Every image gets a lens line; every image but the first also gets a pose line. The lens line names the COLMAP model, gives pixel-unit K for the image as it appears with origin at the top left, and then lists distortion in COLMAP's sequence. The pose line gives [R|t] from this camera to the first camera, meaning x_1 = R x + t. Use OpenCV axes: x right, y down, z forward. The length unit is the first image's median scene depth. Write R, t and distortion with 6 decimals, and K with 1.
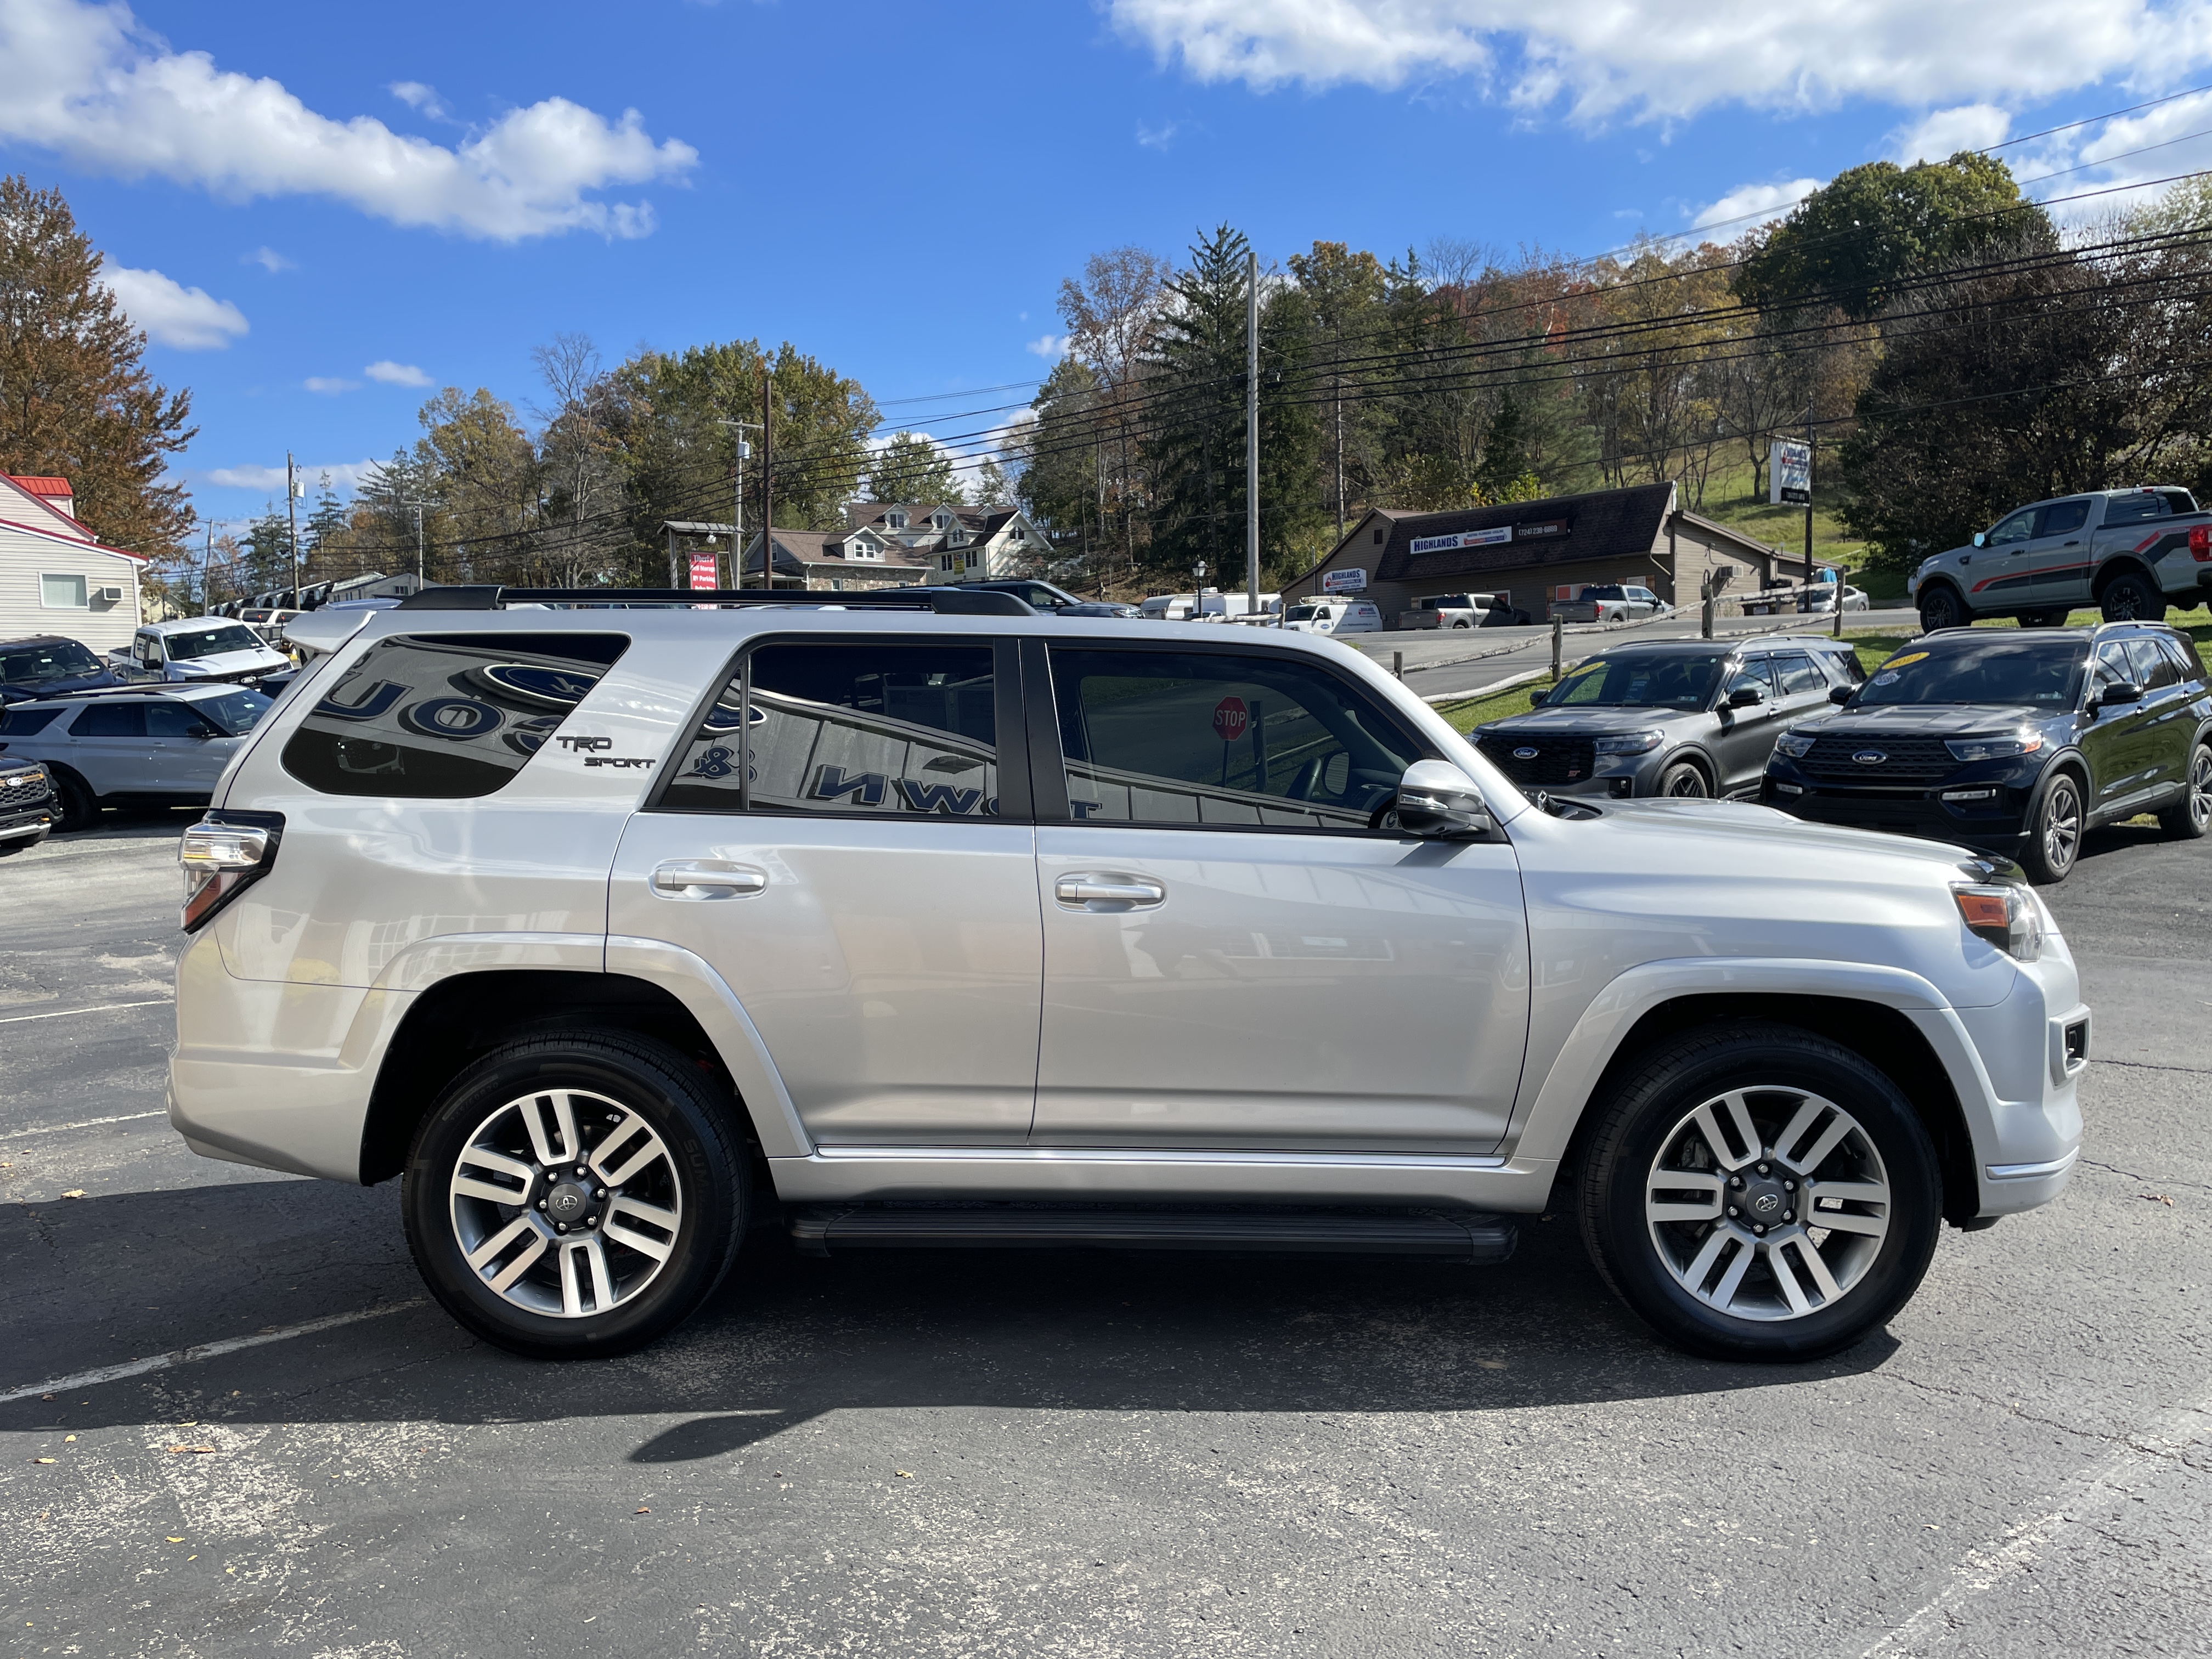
lens RADIAL K [[1679.2, 0, 1115.6], [0, 1679.2, 836.1], [0, 0, 1]] dist [0.094493, -0.121506]
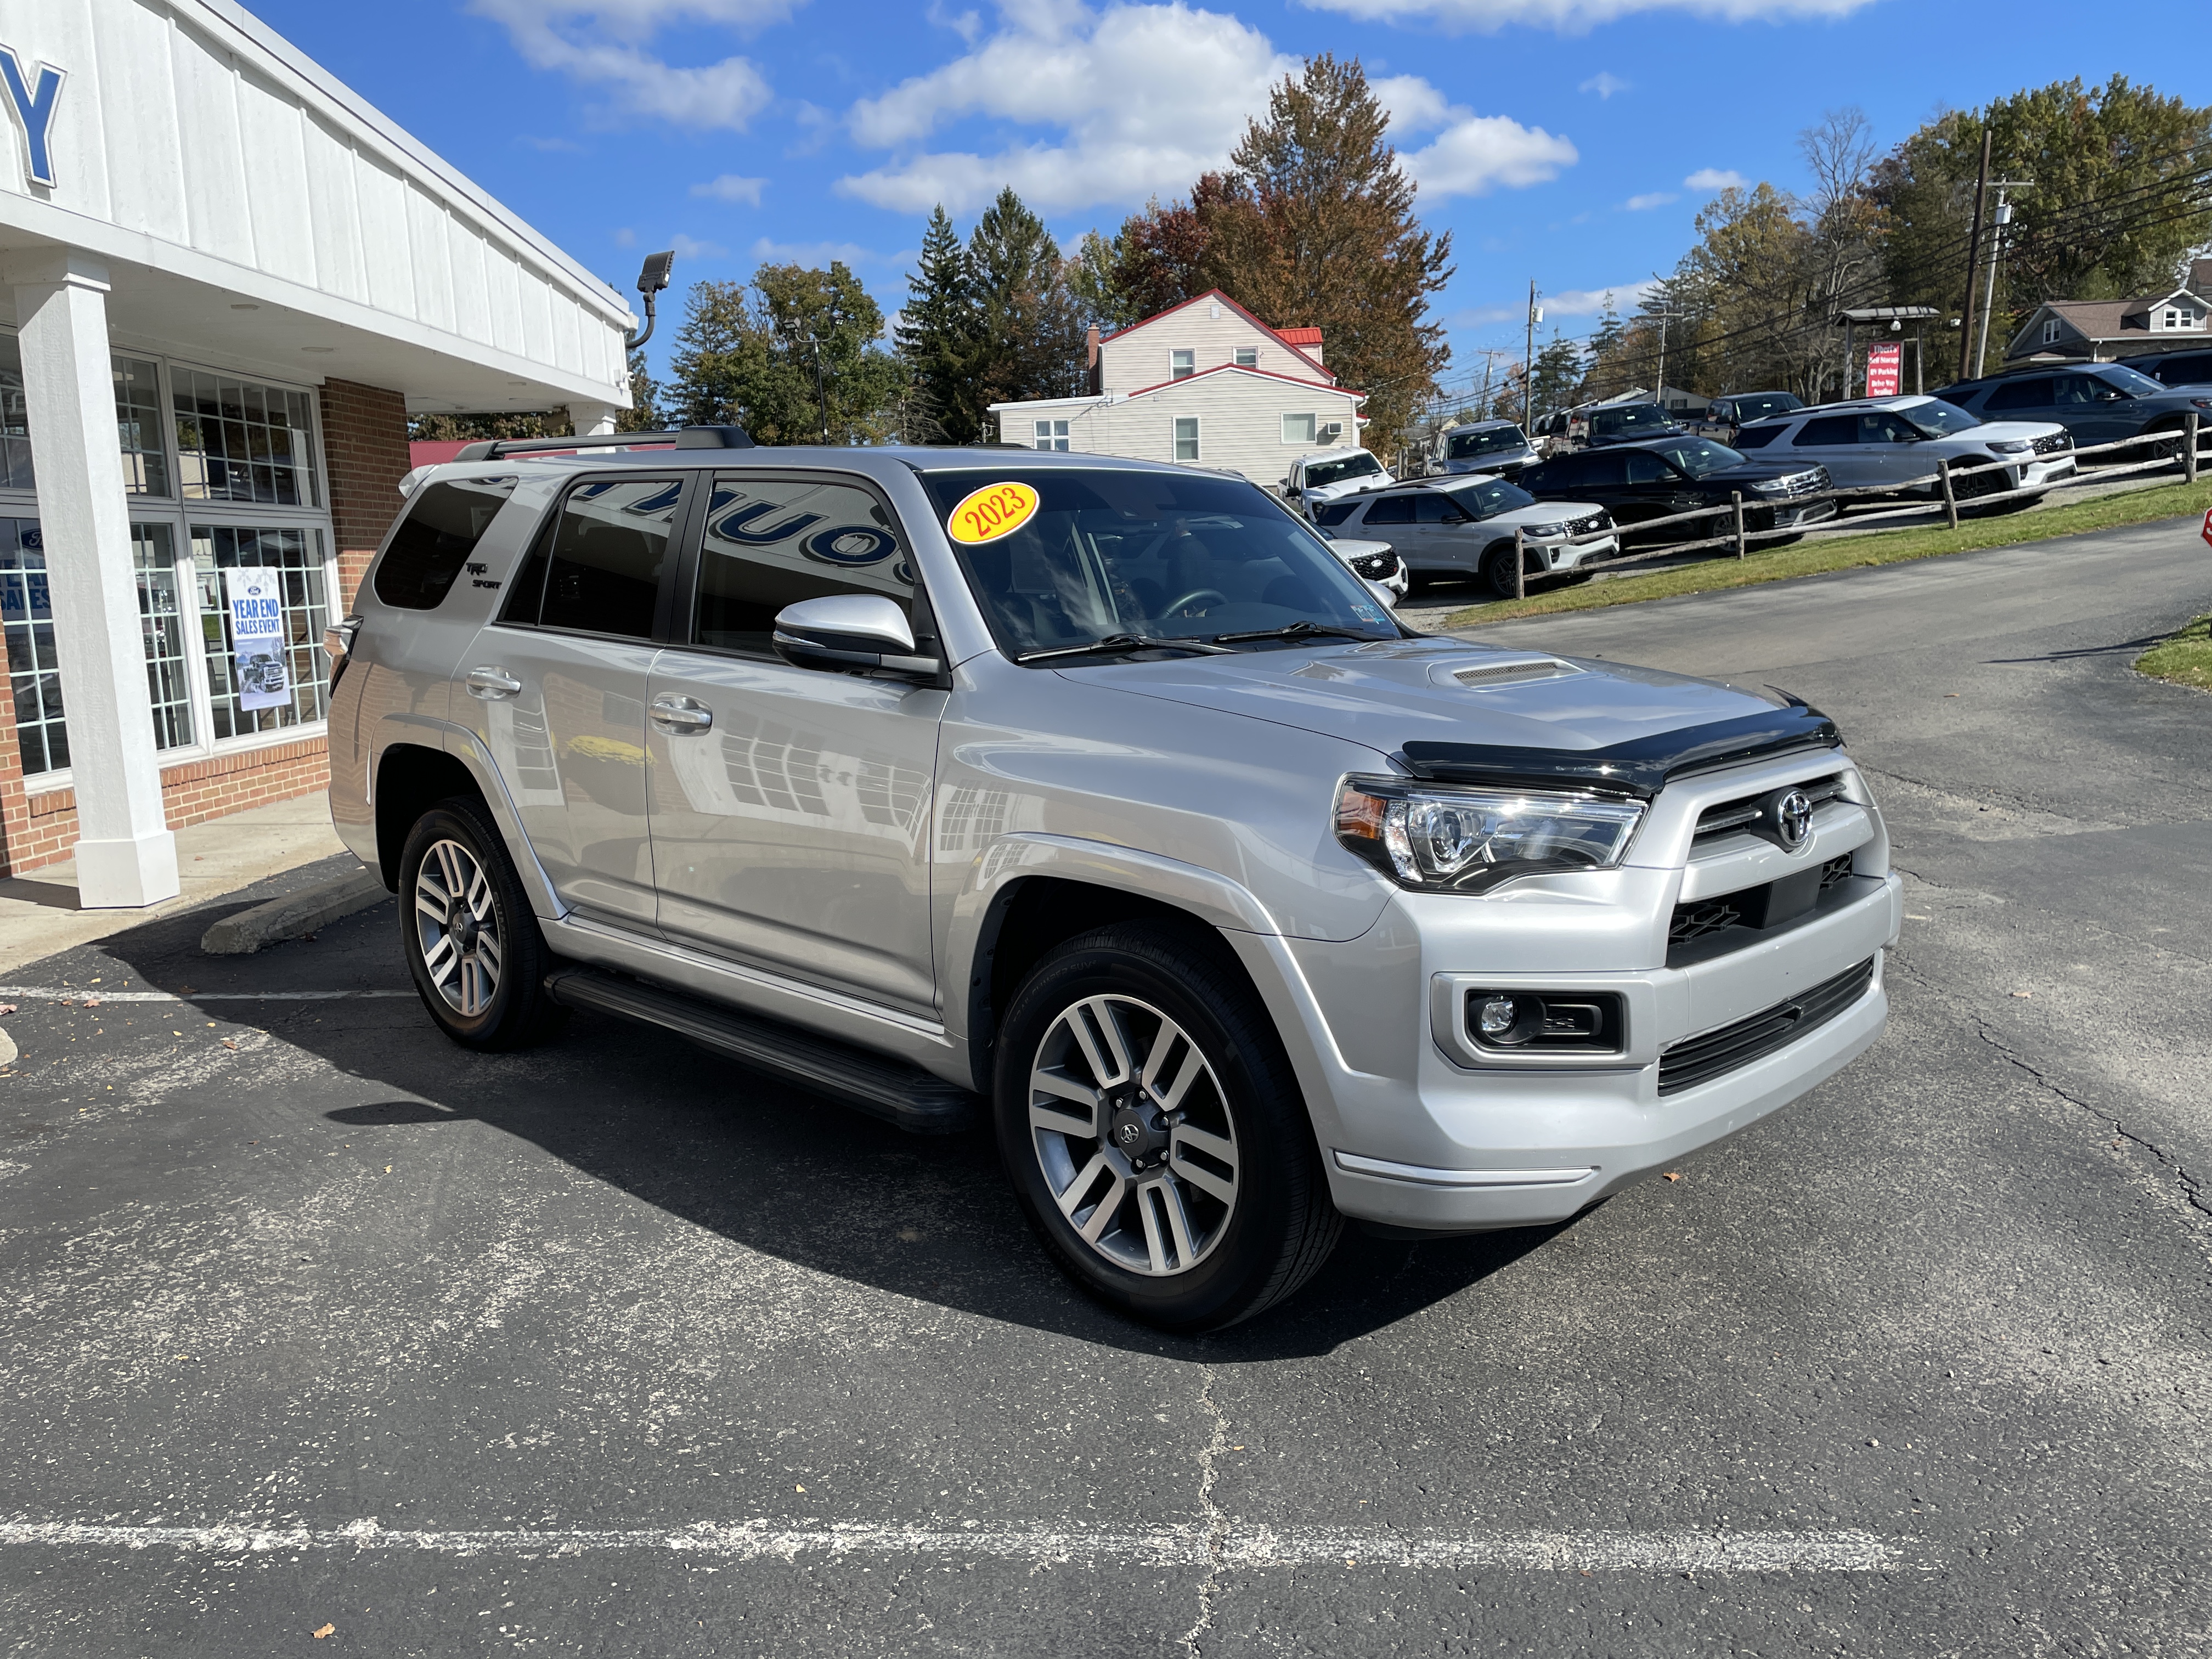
lens RADIAL K [[1679.2, 0, 1115.6], [0, 1679.2, 836.1], [0, 0, 1]] dist [0.094493, -0.121506]
pose [[0.739620, 0.110123, -0.663954, 0.085983], [-0.037526, 0.991736, 0.122686, -0.002994], [0.671977, -0.065825, 0.737641, 0.036943]]
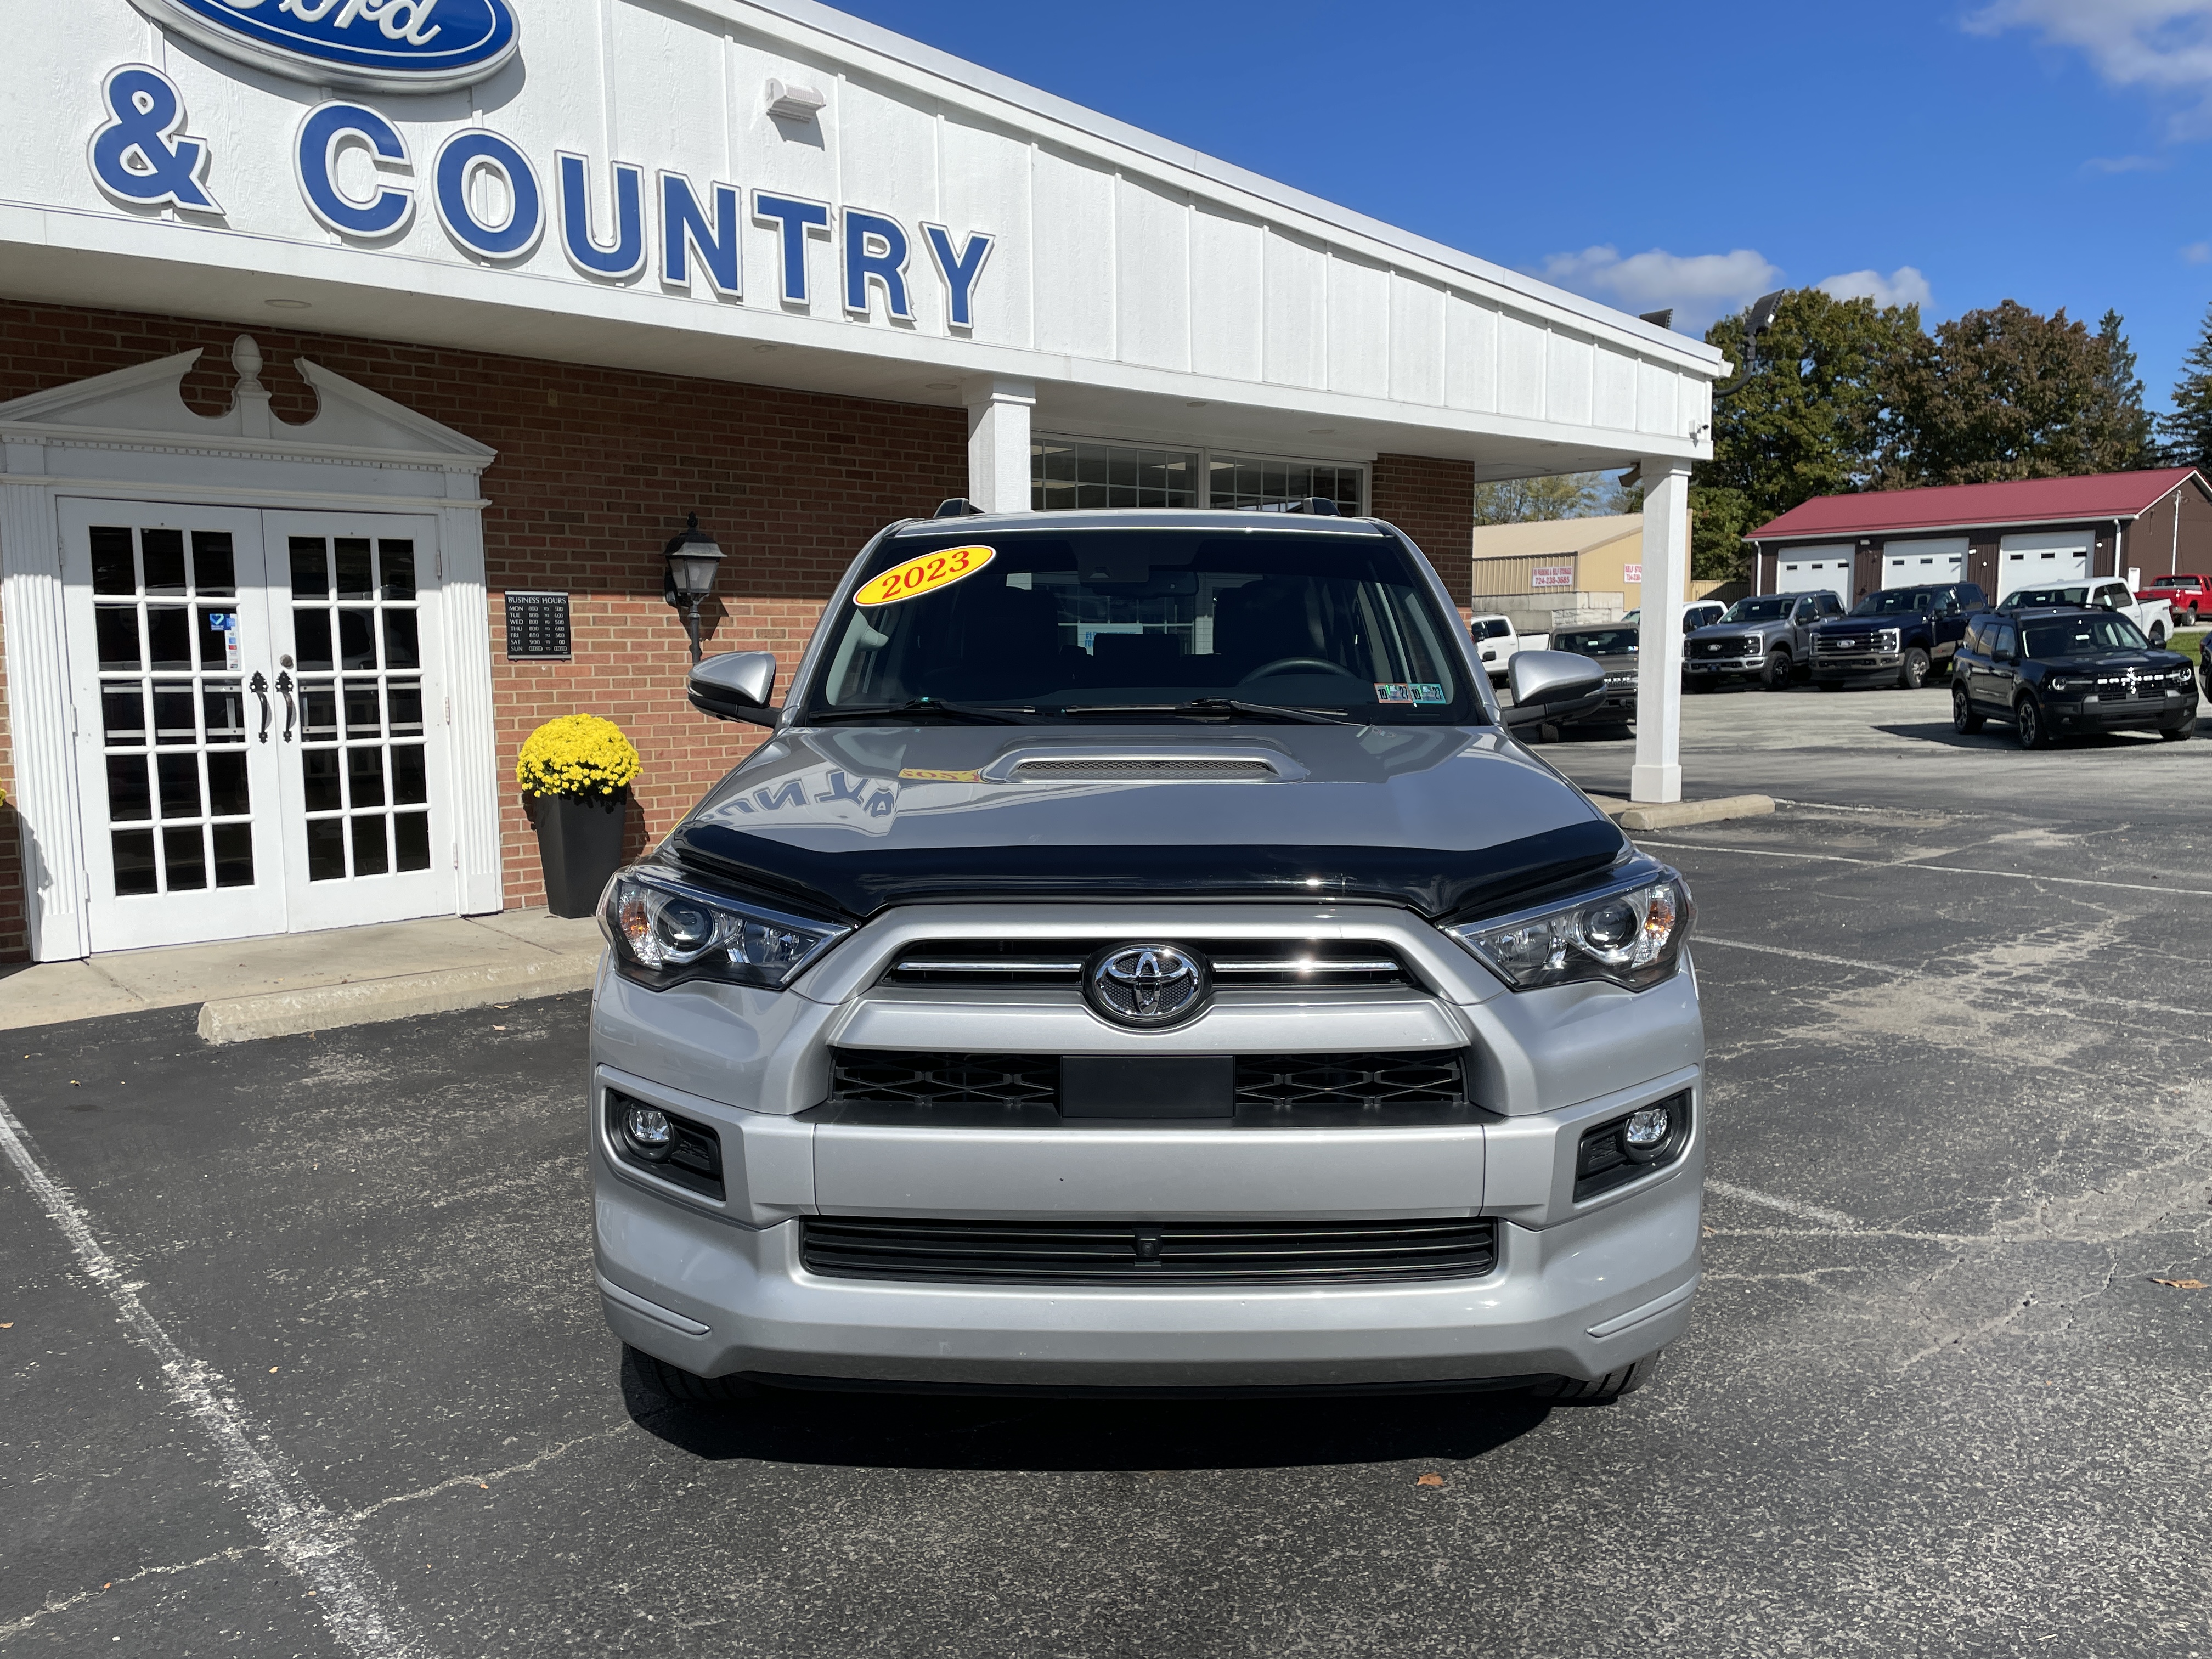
lens RADIAL K [[1679.2, 0, 1115.6], [0, 1679.2, 836.1], [0, 0, 1]] dist [0.094493, -0.121506]
pose [[0.008567, 0.138255, -0.990360, 0.113774], [-0.064407, 0.988416, 0.137426, -0.008454], [0.997887, 0.062609, 0.017373, 0.112808]]
